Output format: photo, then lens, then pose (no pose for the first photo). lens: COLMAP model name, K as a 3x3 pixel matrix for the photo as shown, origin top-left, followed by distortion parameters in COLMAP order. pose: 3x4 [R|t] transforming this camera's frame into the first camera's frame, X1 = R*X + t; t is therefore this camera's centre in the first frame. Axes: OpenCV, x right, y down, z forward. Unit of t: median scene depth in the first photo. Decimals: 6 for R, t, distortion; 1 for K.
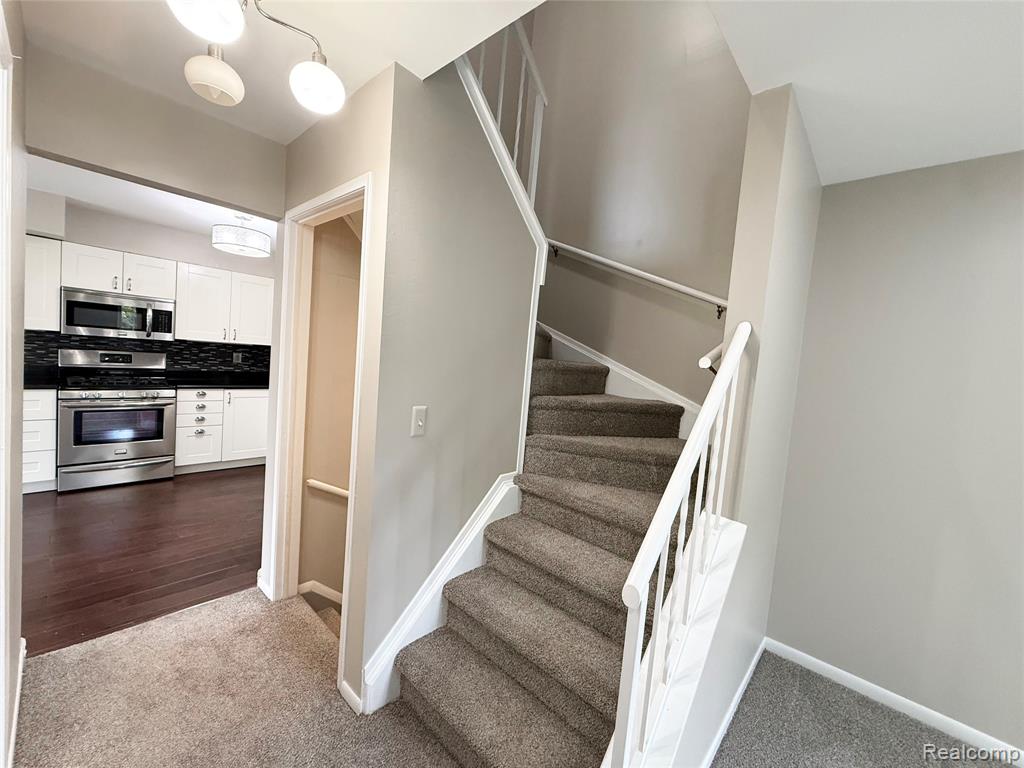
lens RADIAL K [[408.3, 0, 509.6], [0, 408.3, 383.5], [0, 0, 1]] dist [0.001557, -0.000188]
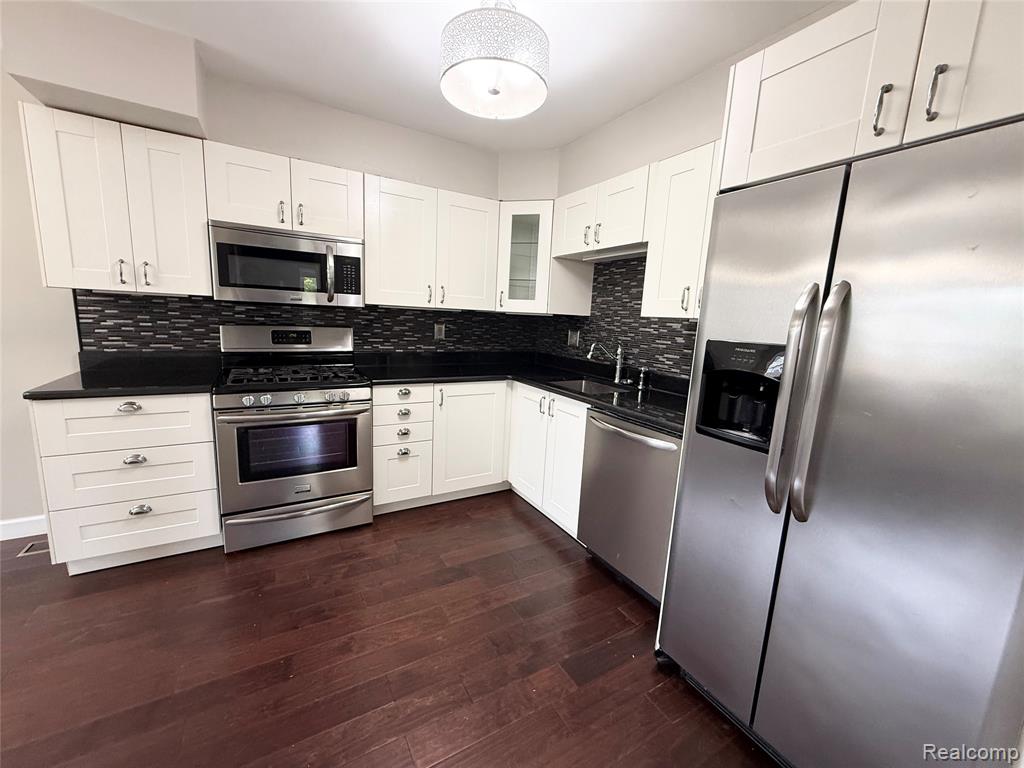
lens RADIAL K [[408.3, 0, 509.6], [0, 408.3, 383.5], [0, 0, 1]] dist [0.001557, -0.000188]
pose [[0.952931, 0.015299, -0.302801, -0.431257], [0.009364, 0.996764, 0.079831, -0.037017], [0.303043, -0.078908, 0.949704, 0.480128]]
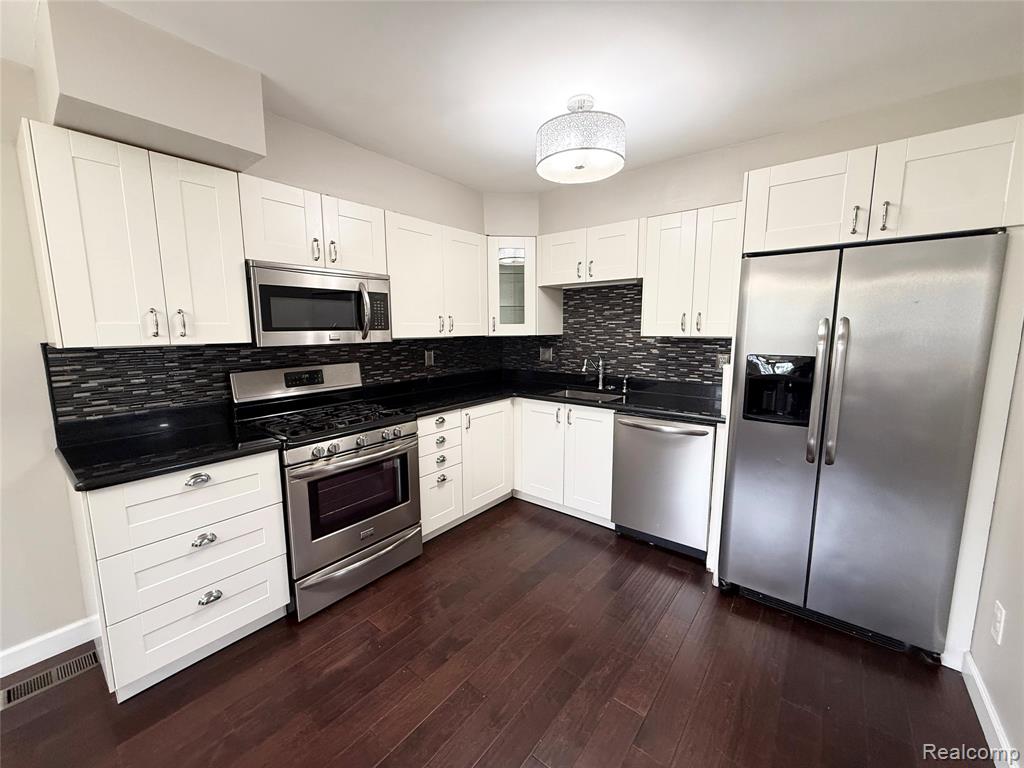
lens RADIAL K [[408.3, 0, 509.6], [0, 408.3, 383.5], [0, 0, 1]] dist [0.001557, -0.000188]
pose [[0.994097, -0.093893, 0.054358, -0.699727], [0.089474, 0.992875, 0.078702, -0.075830], [-0.061360, -0.073374, 0.995415, 0.375390]]
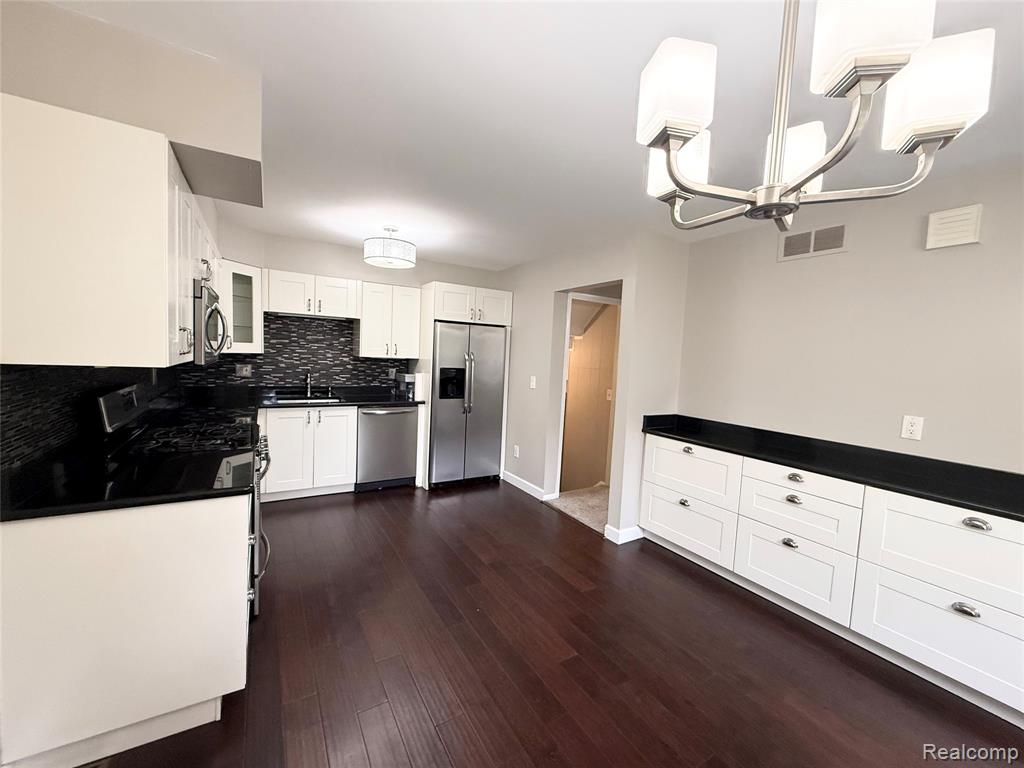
lens RADIAL K [[408.3, 0, 509.6], [0, 408.3, 383.5], [0, 0, 1]] dist [0.001557, -0.000188]
pose [[0.284964, -0.135322, 0.948938, -1.338775], [0.036673, 0.990799, 0.130279, -0.136464], [-0.957837, -0.002325, 0.287304, 0.383988]]
